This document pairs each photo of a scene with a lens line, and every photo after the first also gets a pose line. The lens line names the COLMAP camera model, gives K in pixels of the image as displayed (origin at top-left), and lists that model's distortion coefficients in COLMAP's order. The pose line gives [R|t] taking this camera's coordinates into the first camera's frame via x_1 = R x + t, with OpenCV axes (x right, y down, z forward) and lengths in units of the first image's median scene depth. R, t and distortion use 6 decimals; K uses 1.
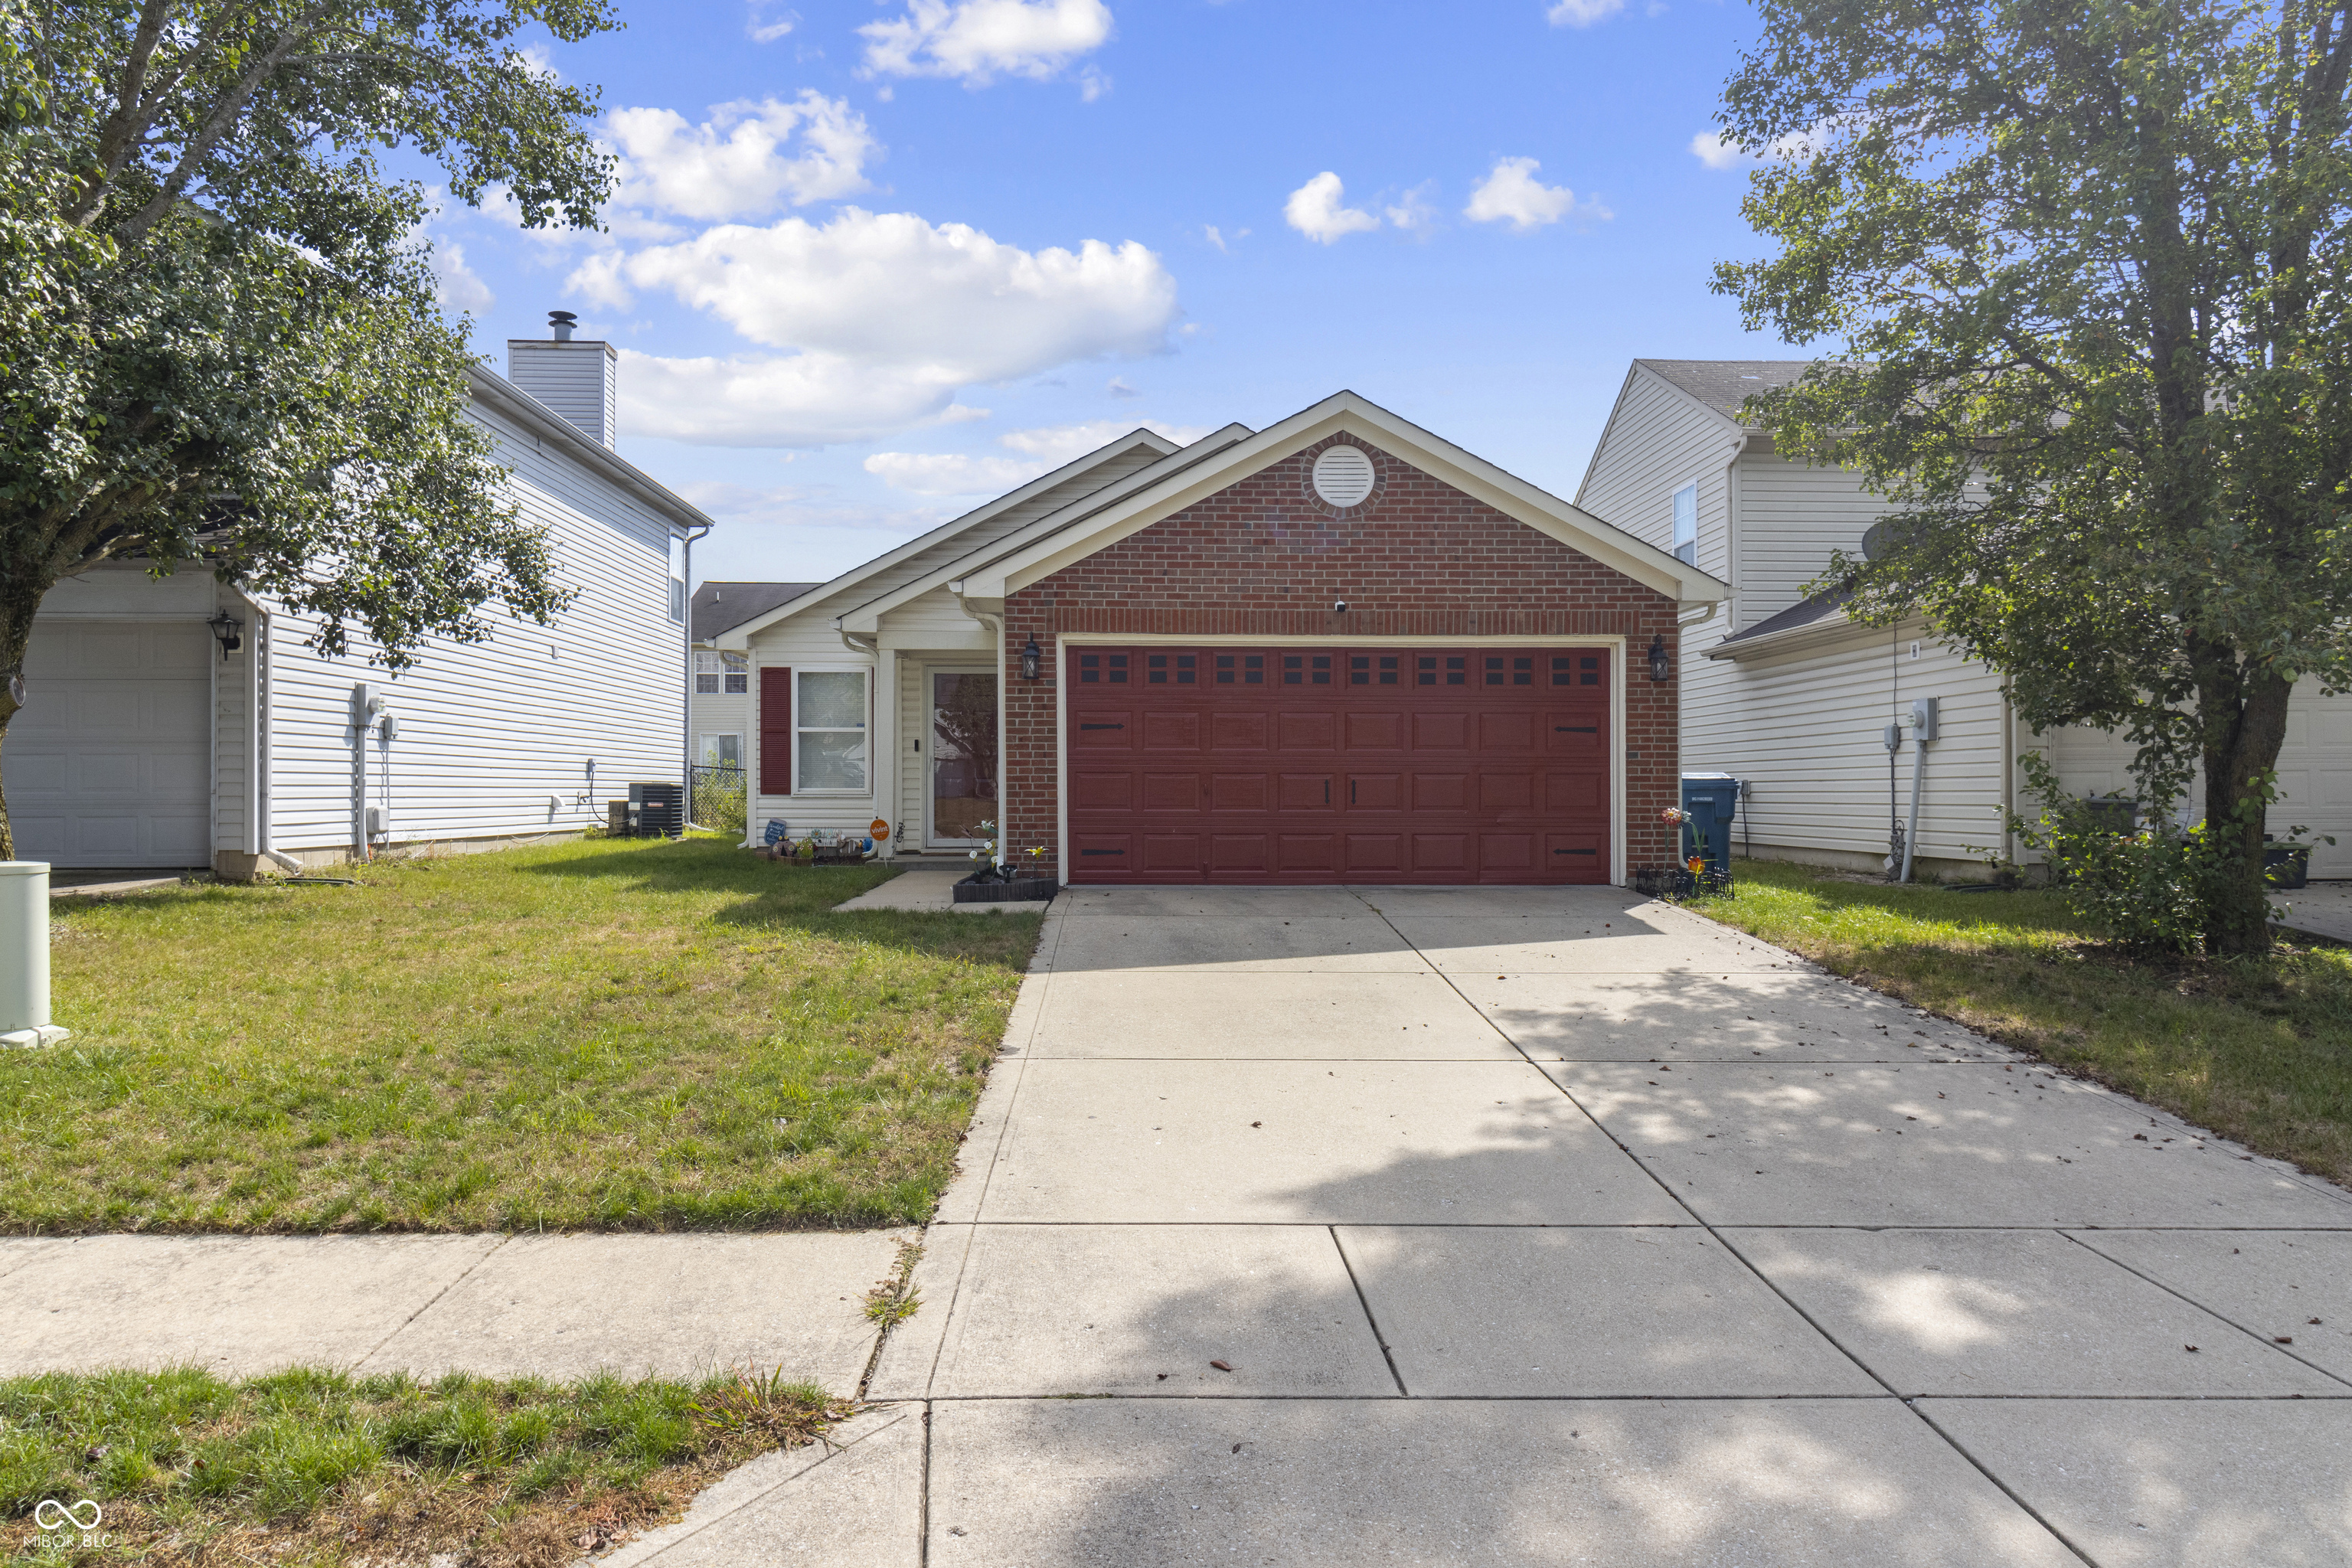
lens RADIAL K [[1523.4, 0, 1176.0], [0, 1523.4, 784.0], [0, 0, 1]] dist [0.008500, 0.002457]
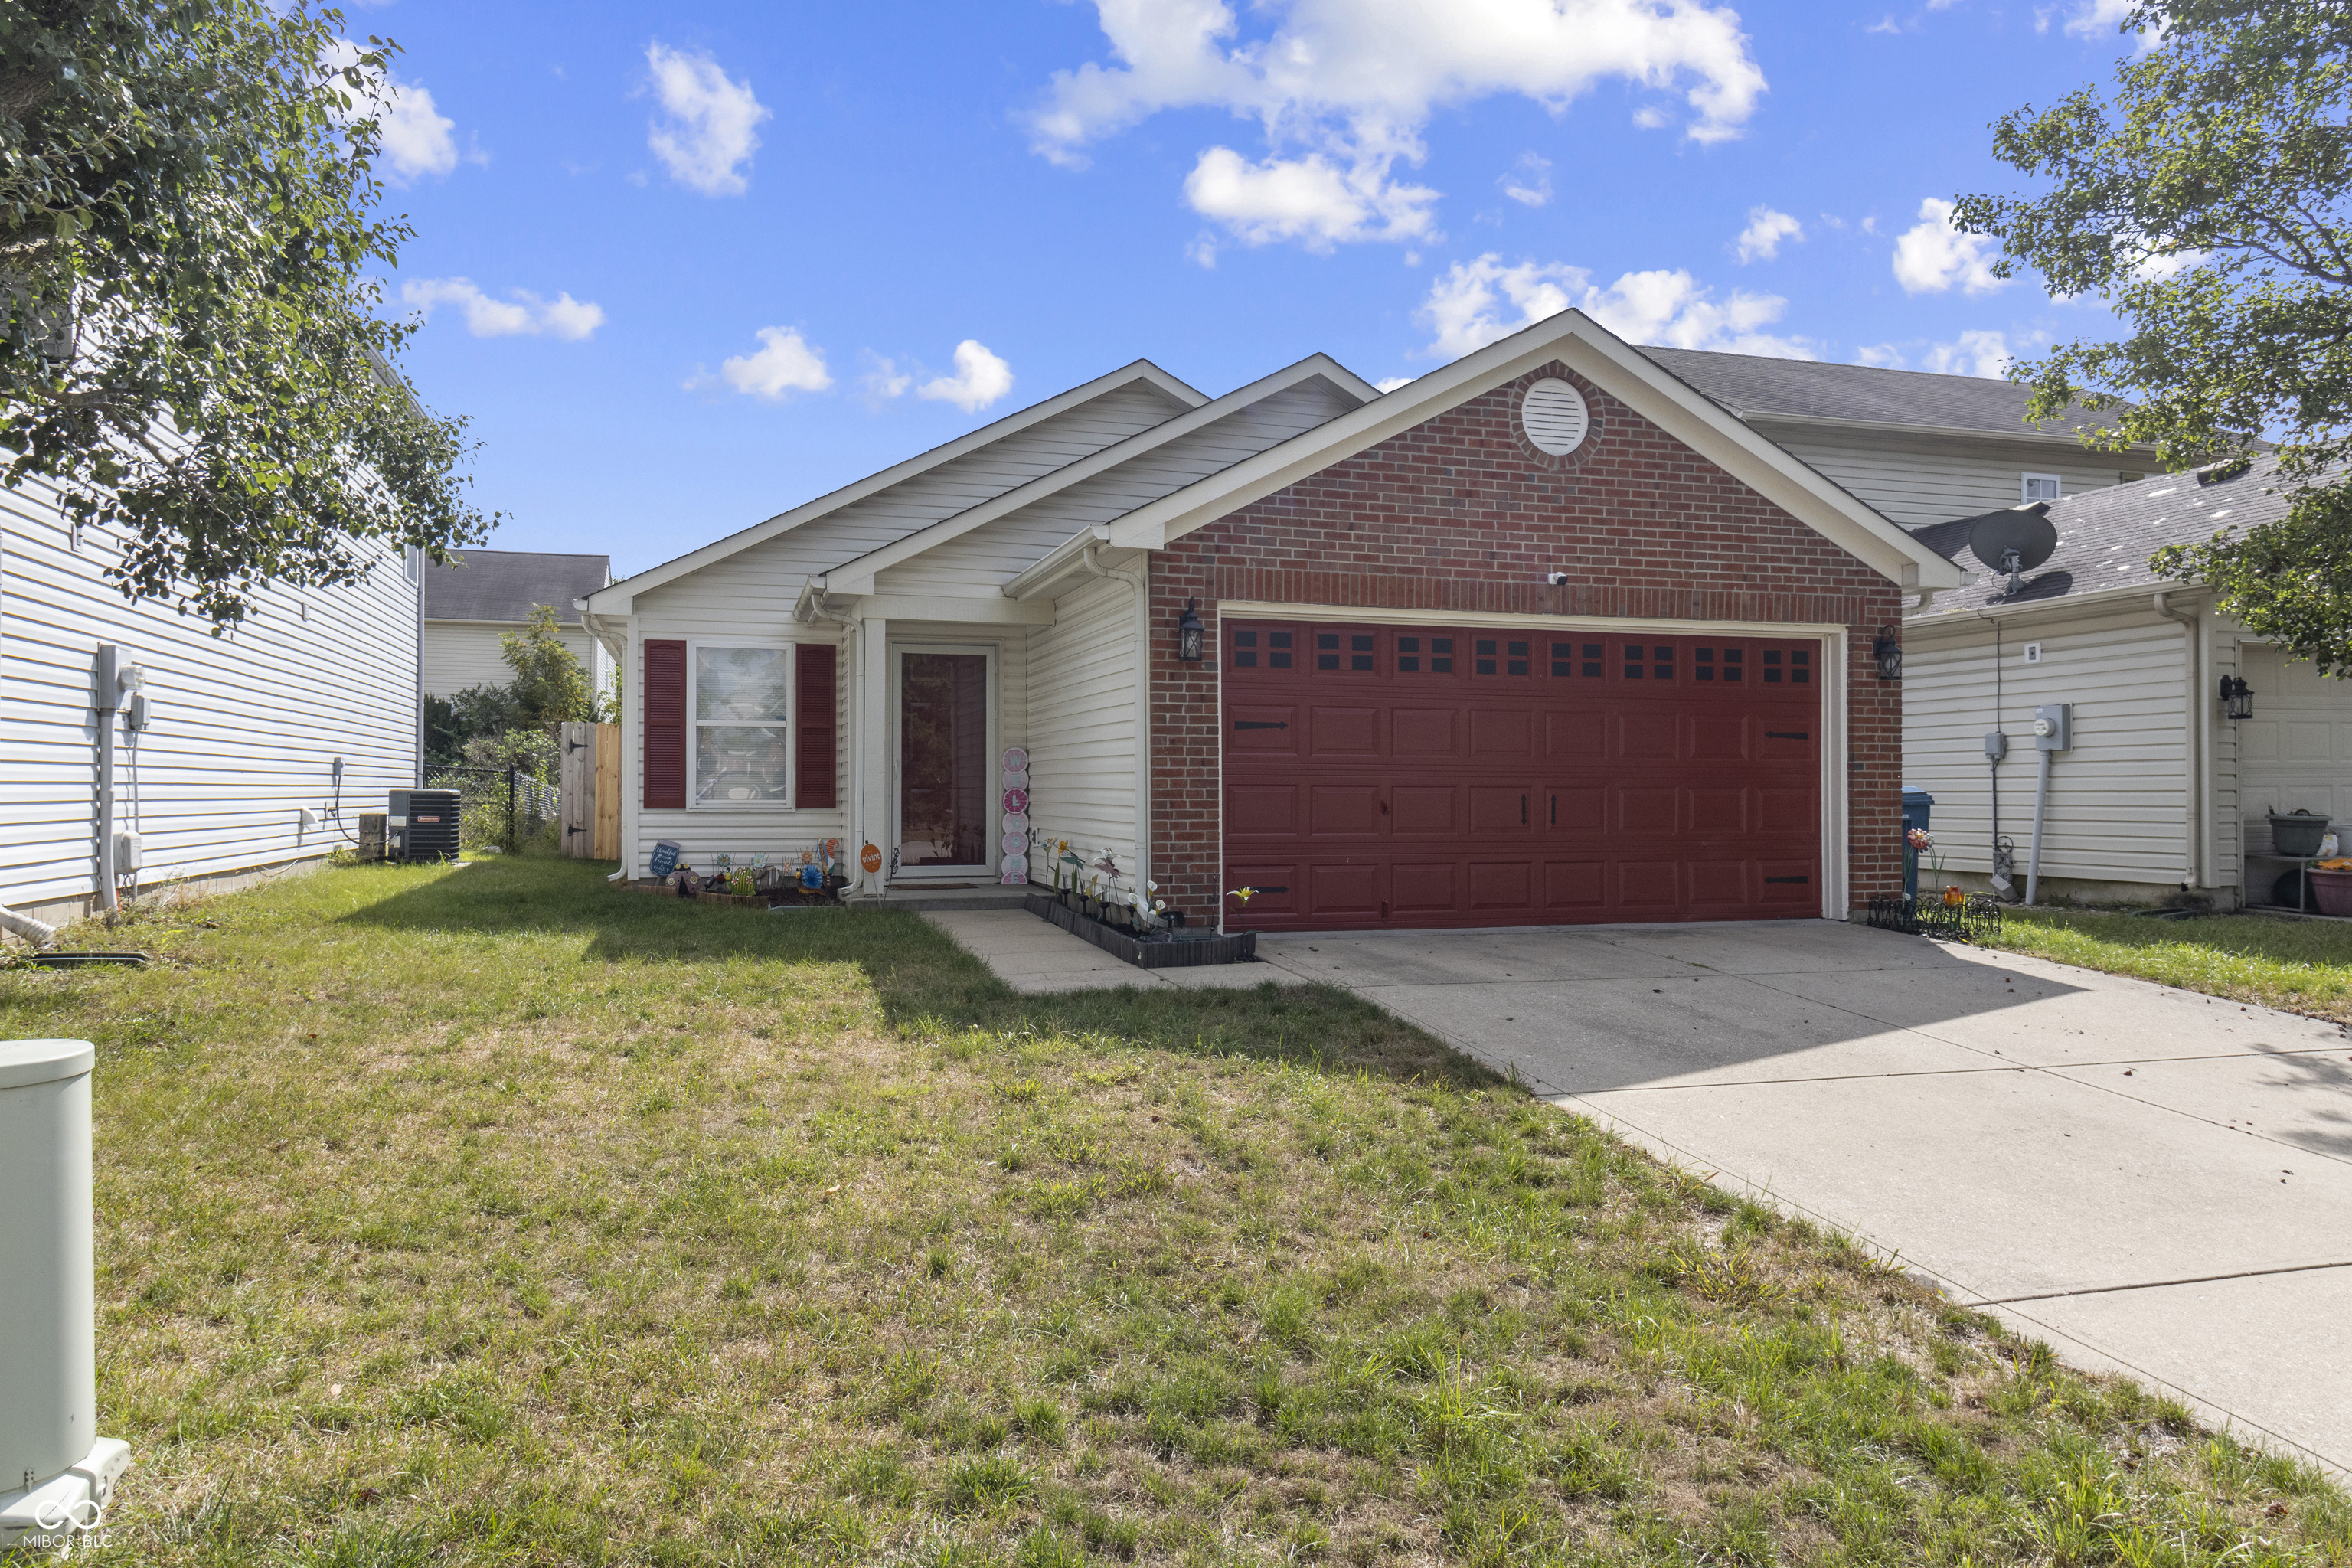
lens RADIAL K [[1523.4, 0, 1176.0], [0, 1523.4, 784.0], [0, 0, 1]] dist [0.008500, 0.002457]
pose [[0.965575, 0.002017, 0.260117, -0.289704], [-0.002476, 0.999996, 0.001437, -0.009234], [-0.260113, -0.002032, 0.965576, 0.274598]]
